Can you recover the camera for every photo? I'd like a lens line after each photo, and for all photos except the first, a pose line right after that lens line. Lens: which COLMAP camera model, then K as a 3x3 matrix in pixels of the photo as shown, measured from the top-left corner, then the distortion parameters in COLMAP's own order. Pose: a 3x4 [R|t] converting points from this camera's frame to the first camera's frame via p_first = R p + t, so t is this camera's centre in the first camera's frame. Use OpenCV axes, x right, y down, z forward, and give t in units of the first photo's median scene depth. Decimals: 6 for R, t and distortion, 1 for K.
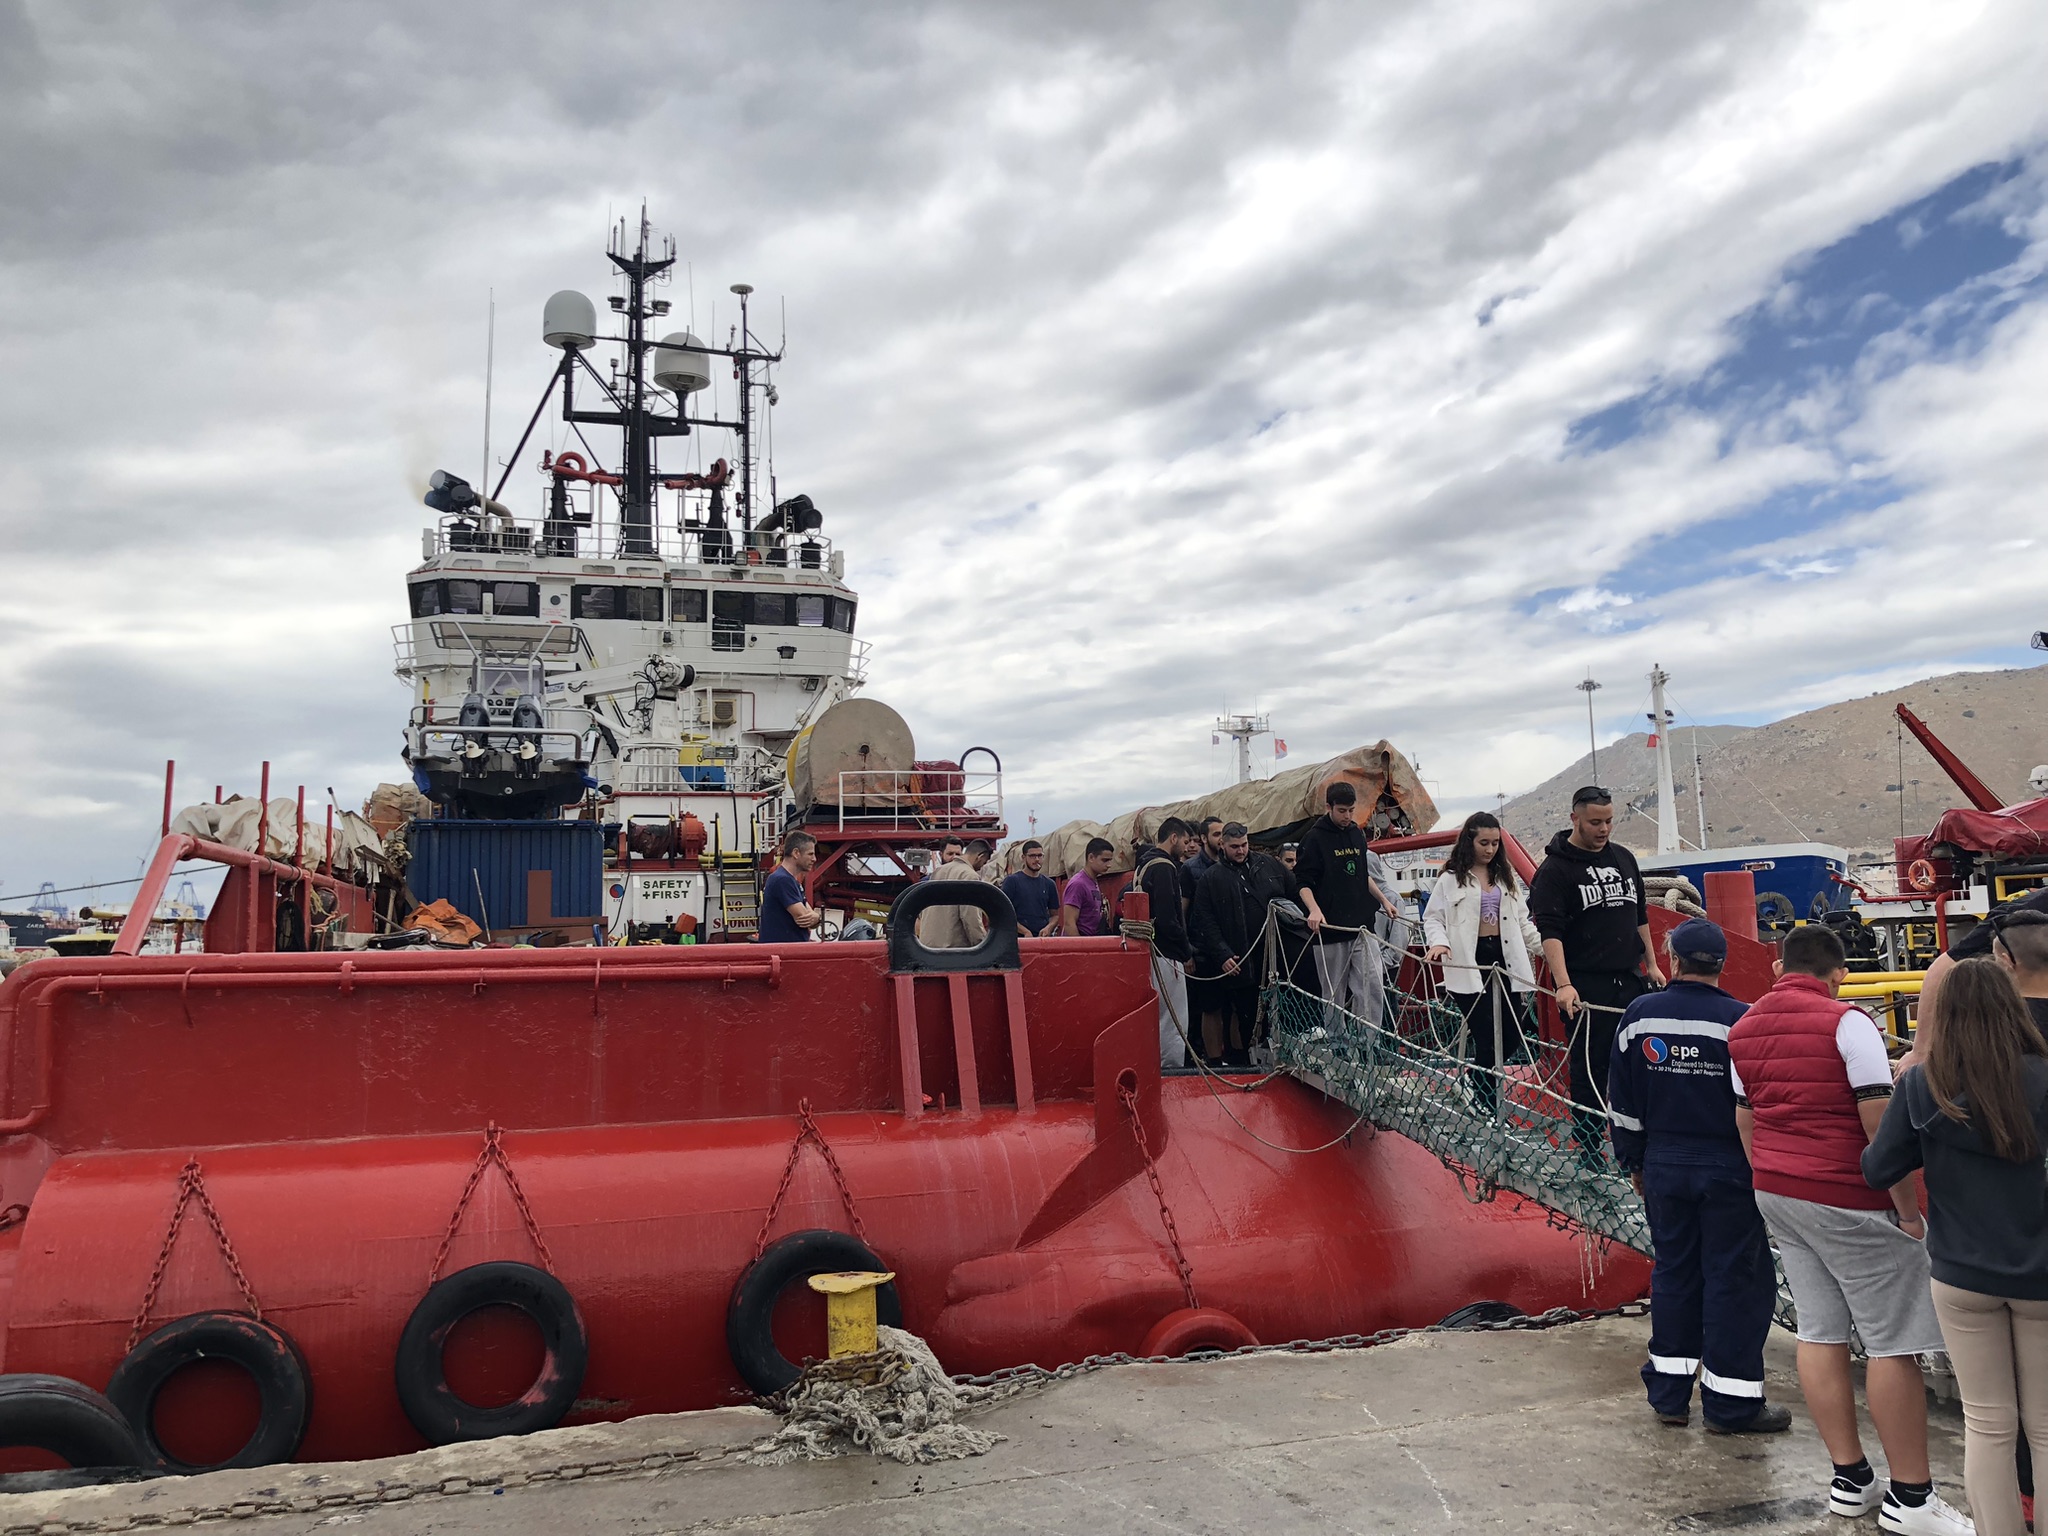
lens RADIAL K [[1662.1, 0, 1010.9], [0, 1662.1, 749.1], [0, 0, 1]] dist [0.061078, -0.007153]
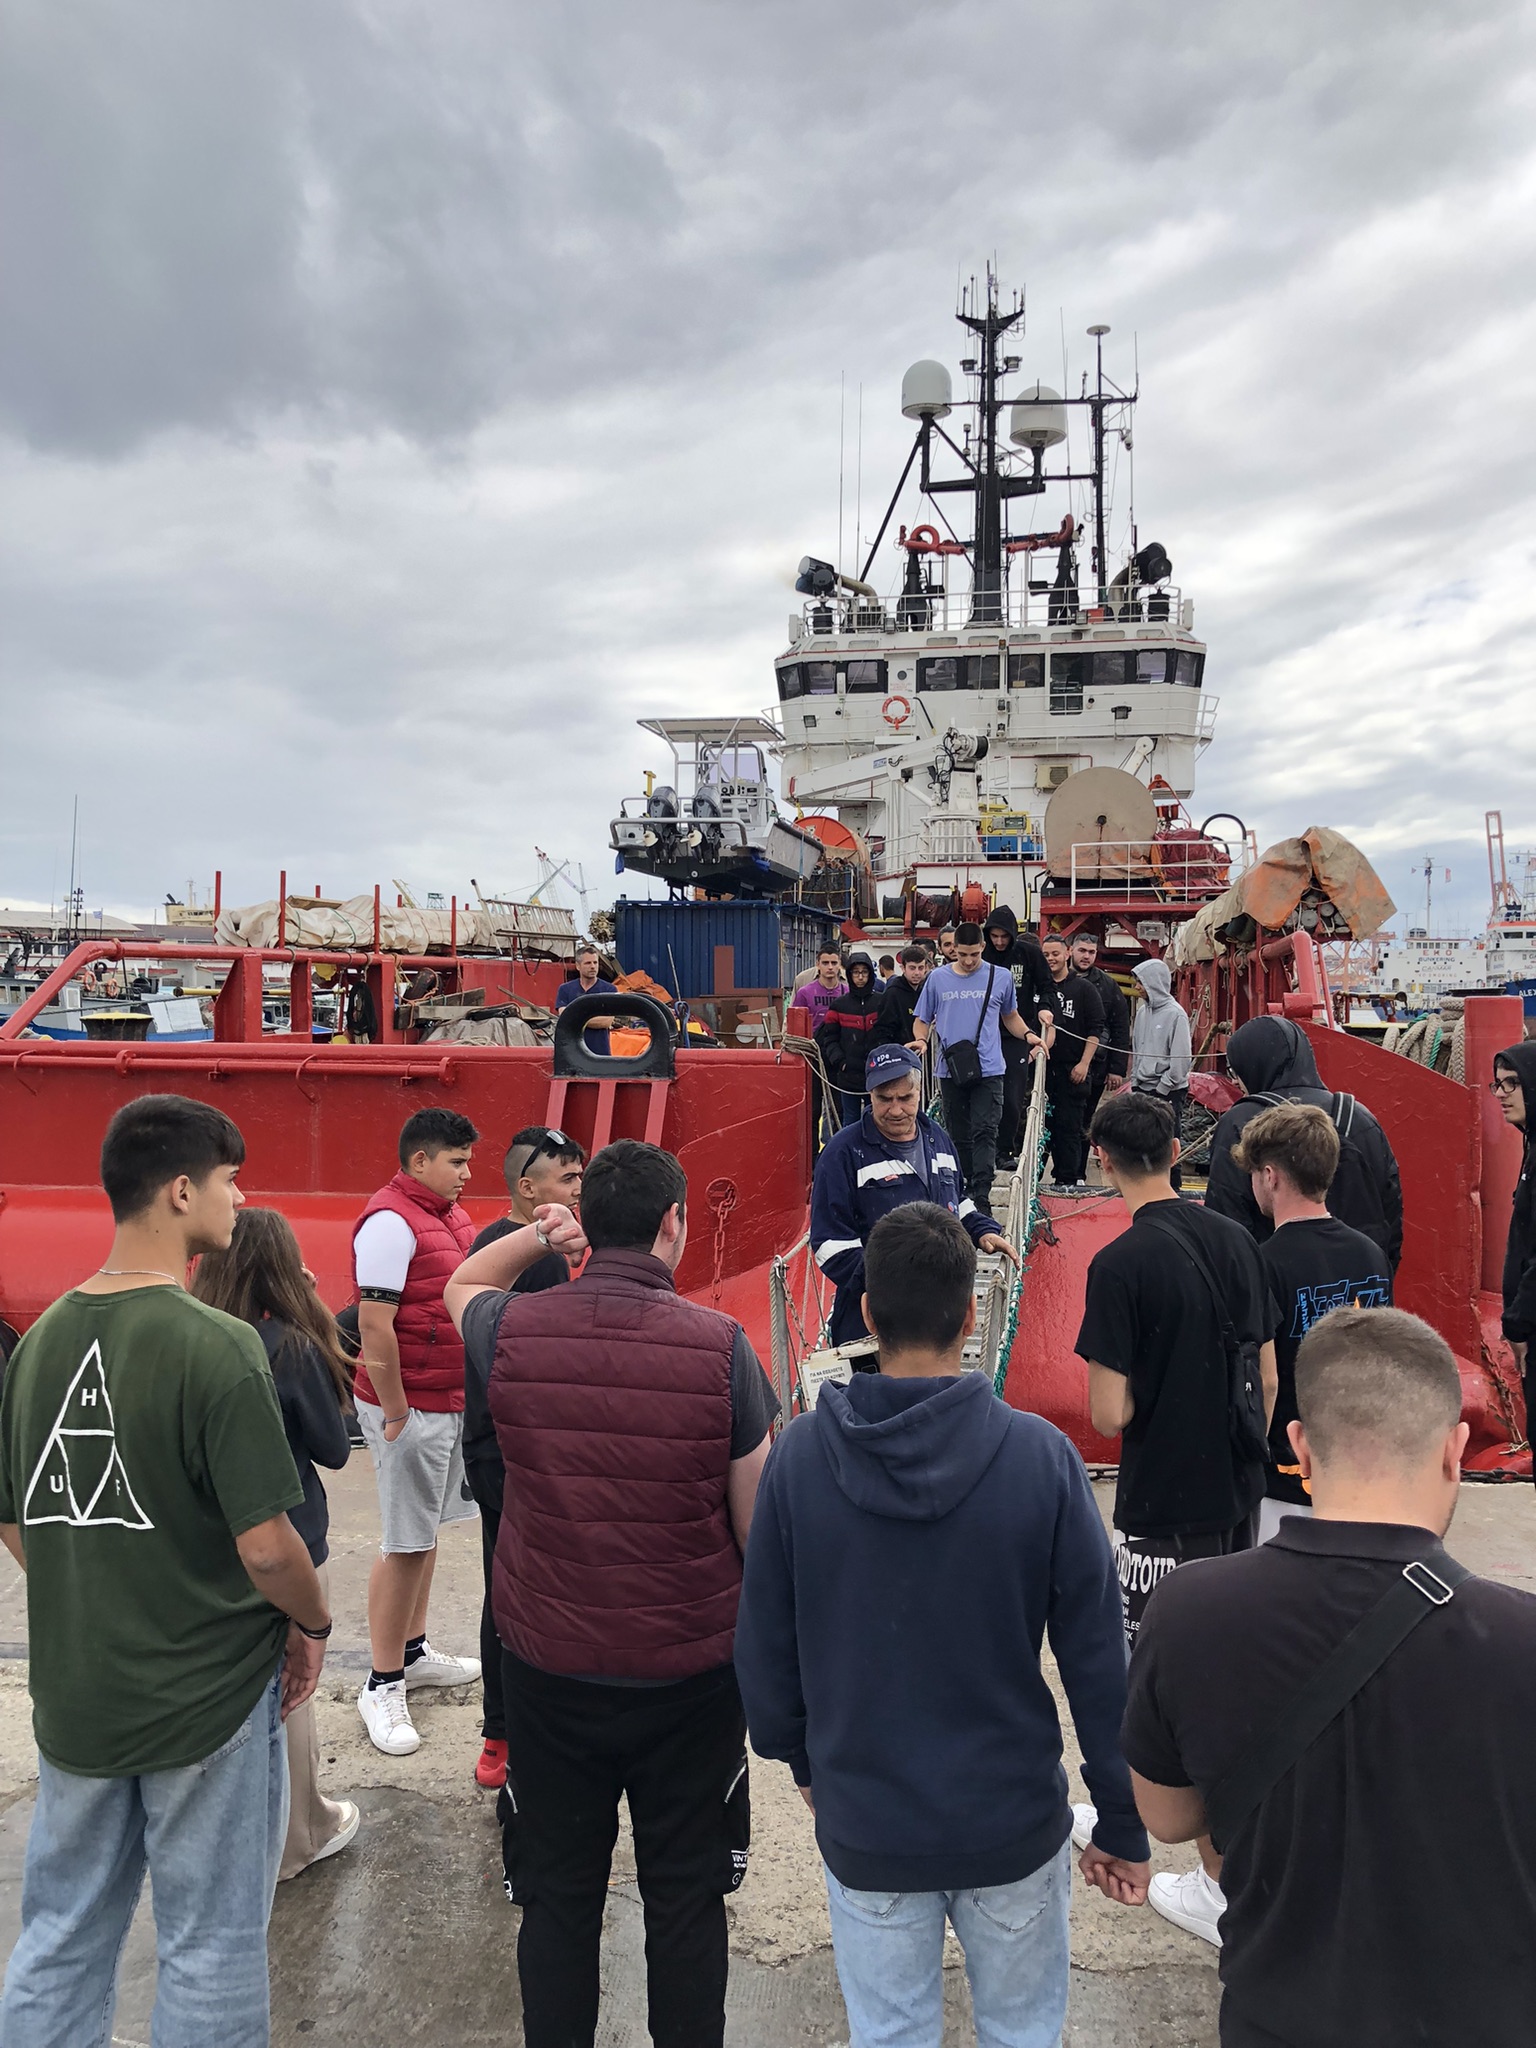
lens RADIAL K [[1641.1, 0, 843.1], [0, 1641.1, 1022.1], [0, 0, 1]] dist [-0.004256, -0.000021]
pose [[0.905759, 0.021384, -0.423253, 0.120157], [0.036505, 0.991077, 0.128191, -0.007173], [0.422217, -0.131561, 0.896897, 0.042439]]
